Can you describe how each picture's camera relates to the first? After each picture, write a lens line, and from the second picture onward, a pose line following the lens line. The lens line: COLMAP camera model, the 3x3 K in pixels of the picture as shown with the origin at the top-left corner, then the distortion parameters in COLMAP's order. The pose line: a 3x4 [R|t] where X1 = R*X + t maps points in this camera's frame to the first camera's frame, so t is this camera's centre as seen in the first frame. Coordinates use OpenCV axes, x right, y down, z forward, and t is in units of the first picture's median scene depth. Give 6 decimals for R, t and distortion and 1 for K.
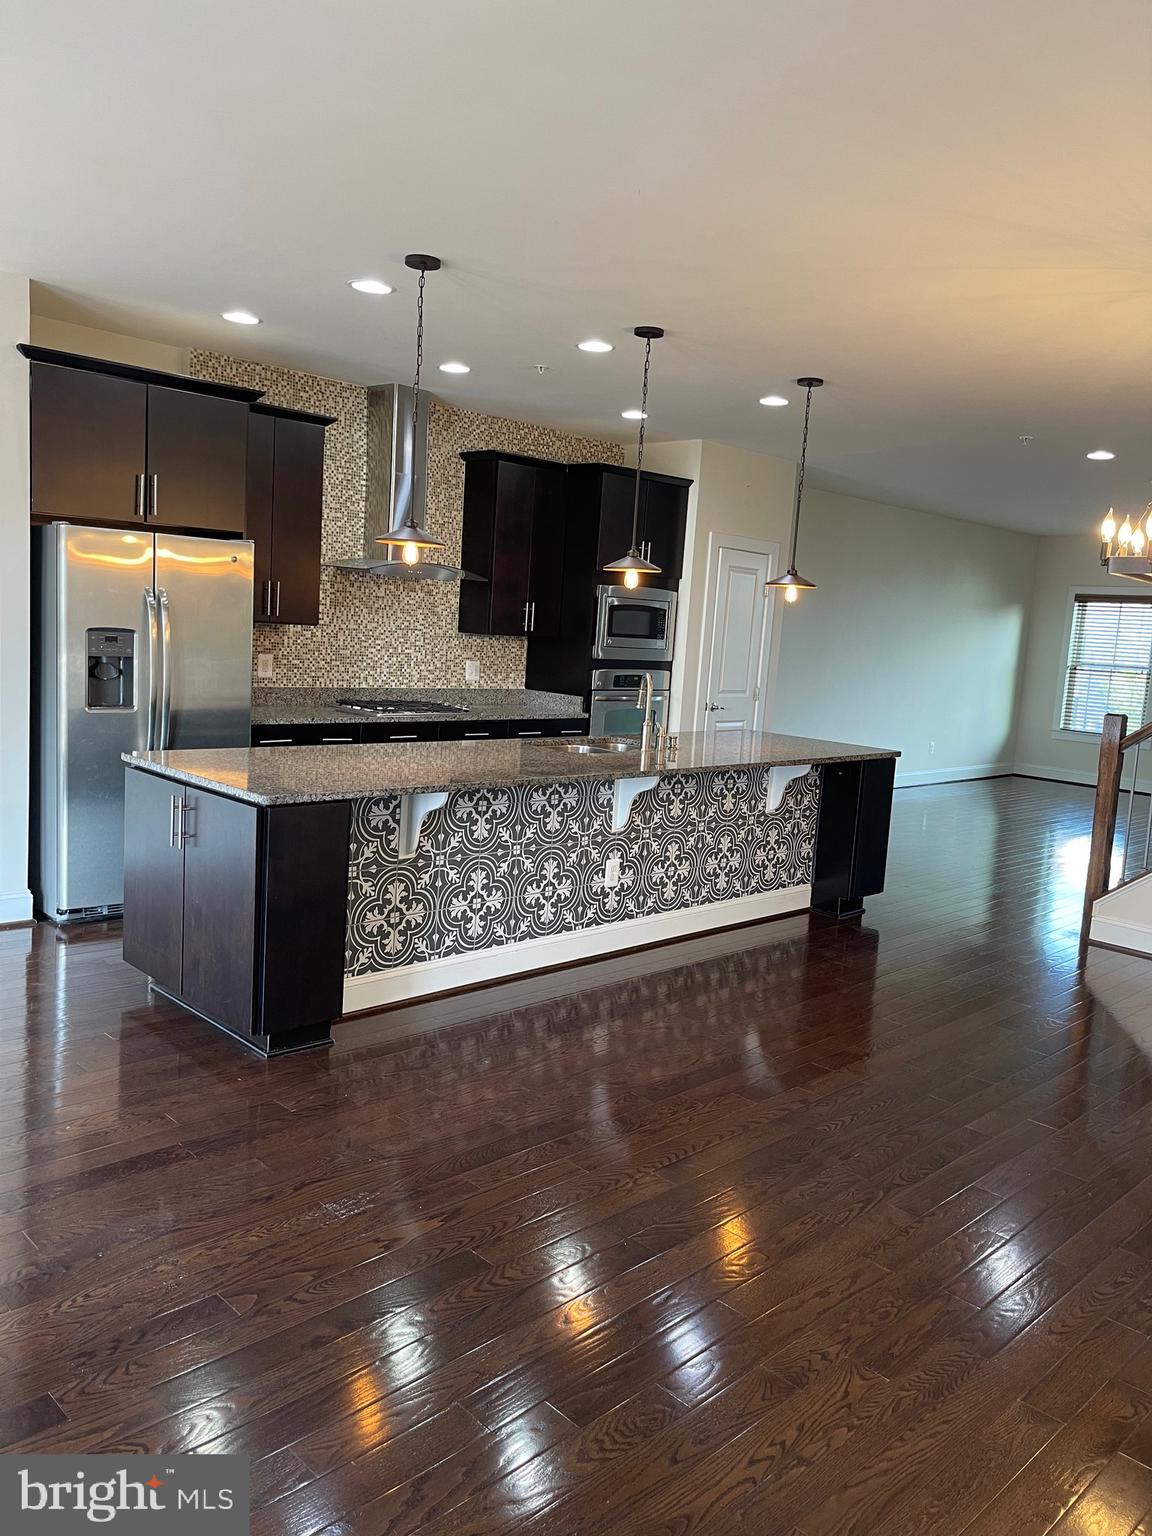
lens RADIAL K [[1161.5, 0, 575.2], [0, 1161.5, 769.6], [0, 0, 1]] dist [0.067513, -0.081286]
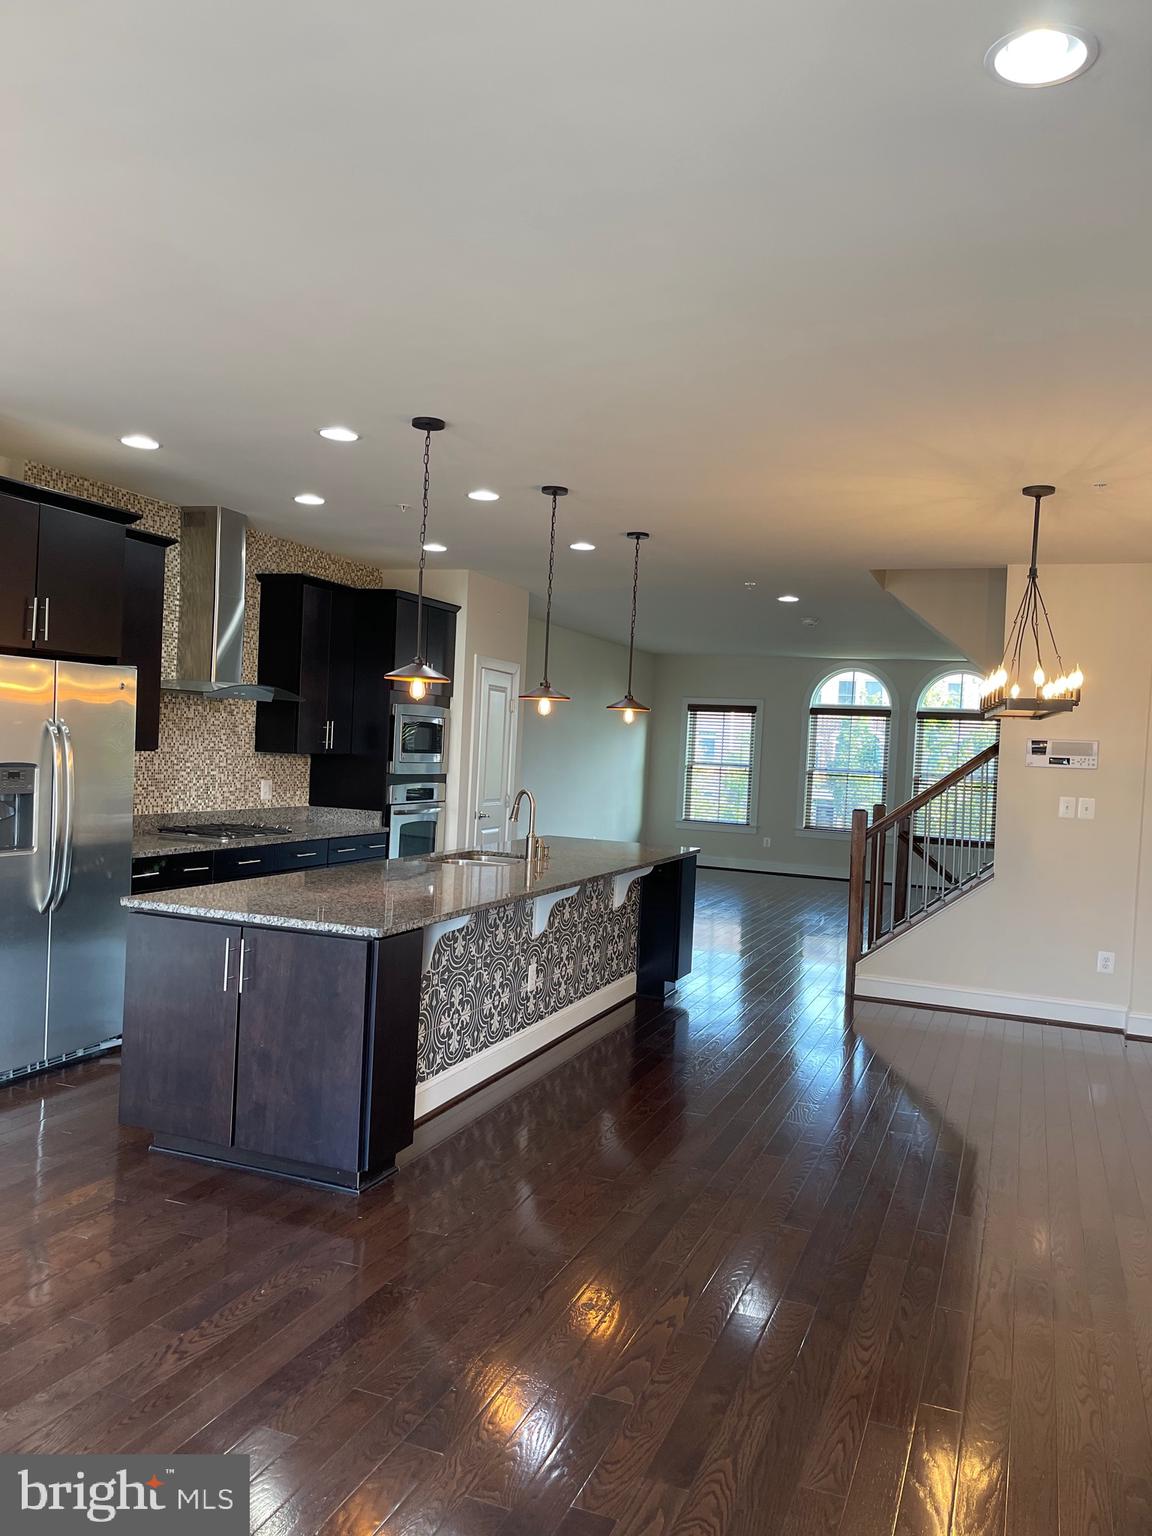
lens RADIAL K [[1161.5, 0, 581.3], [0, 1161.5, 778.6], [0, 0, 1]] dist [0.067513, -0.081286]
pose [[0.912570, -0.030686, 0.407767, -0.310147], [0.061729, 0.996091, -0.063189, -0.020002], [-0.404234, 0.082835, 0.910897, -0.009396]]
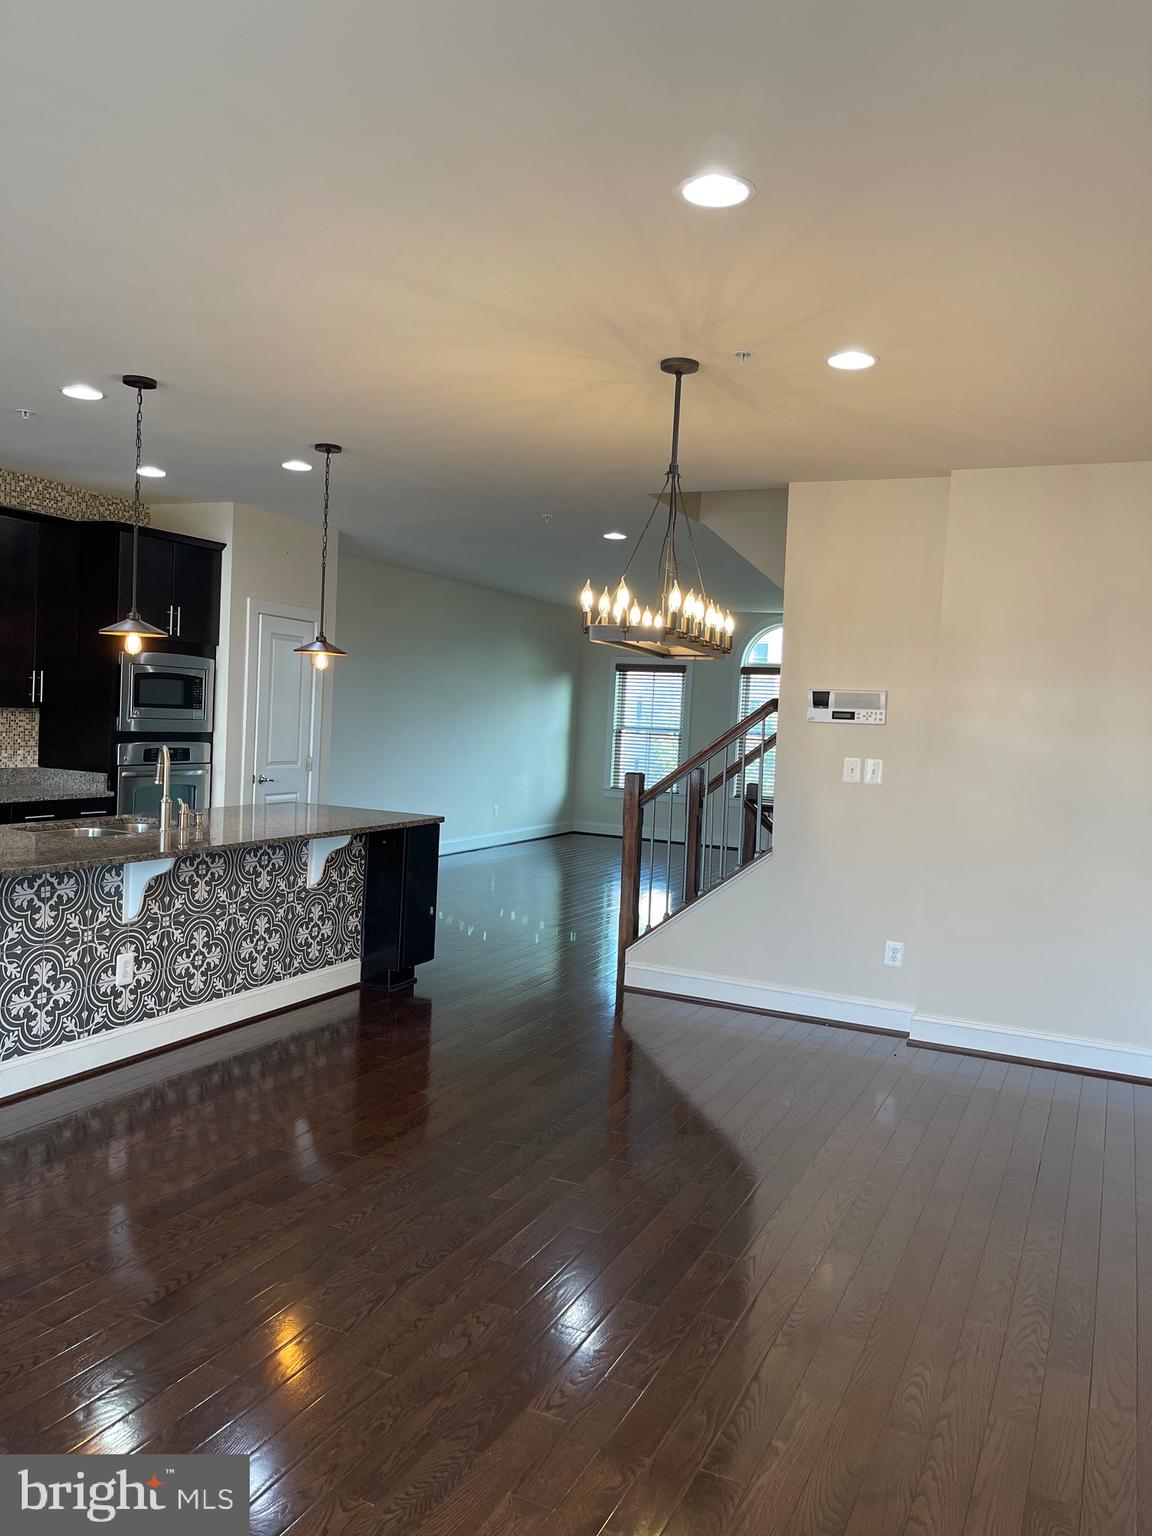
lens RADIAL K [[1161.5, 0, 582.3], [0, 1161.5, 775.2], [0, 0, 1]] dist [0.067513, -0.081286]
pose [[0.938041, -0.036313, 0.344617, 0.049031], [0.054951, 0.997498, -0.044466, -0.000452], [-0.342140, 0.060648, 0.937690, 0.018114]]
